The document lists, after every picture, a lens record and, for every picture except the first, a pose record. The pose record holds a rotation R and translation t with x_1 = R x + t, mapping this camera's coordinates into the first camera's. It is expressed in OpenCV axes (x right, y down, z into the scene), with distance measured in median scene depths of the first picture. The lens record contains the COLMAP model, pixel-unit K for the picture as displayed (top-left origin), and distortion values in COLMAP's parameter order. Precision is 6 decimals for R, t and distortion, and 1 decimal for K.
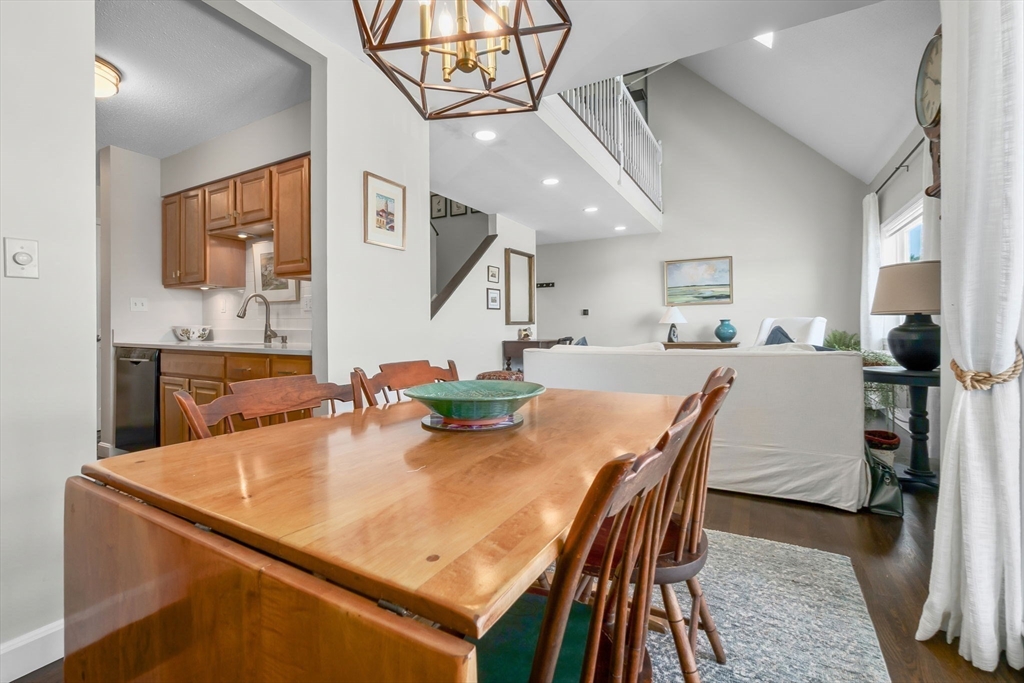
lens RADIAL K [[442.4, 0, 513.9], [0, 442.4, 329.0], [0, 0, 1]] dist [0.001279, 0.000218]
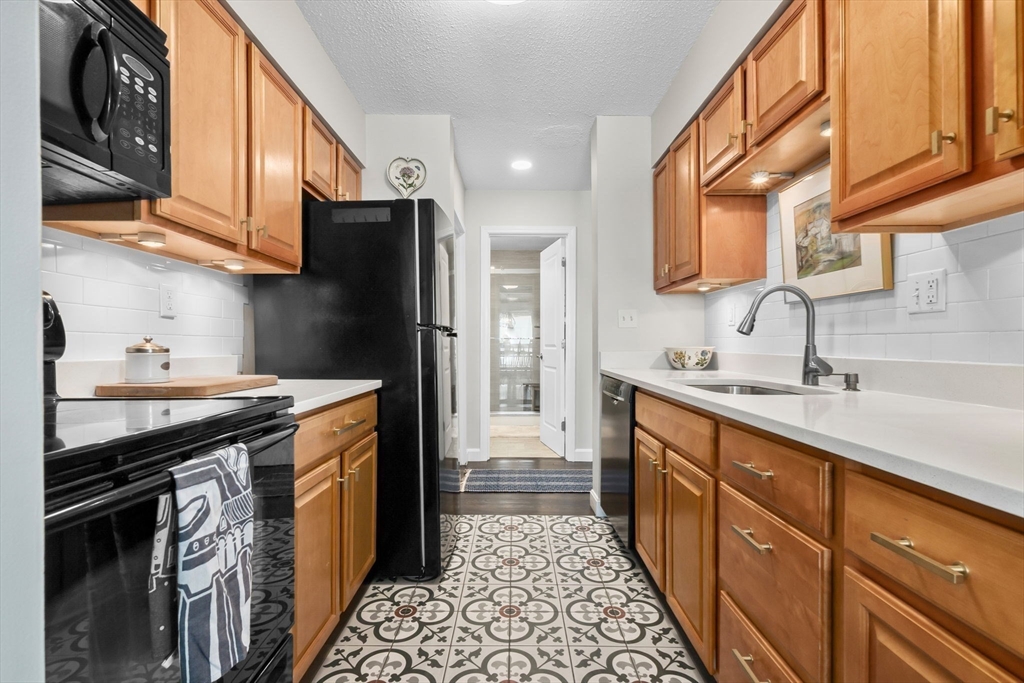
lens RADIAL K [[446.8, 0, 519.2], [0, 446.8, 344.2], [0, 0, 1]] dist [0.000209, -0.000013]
pose [[0.489590, 0.001638, -0.871951, -0.285405], [0.002409, 0.999992, 0.003231, -0.015078], [0.871950, -0.003683, 0.489582, 0.483029]]
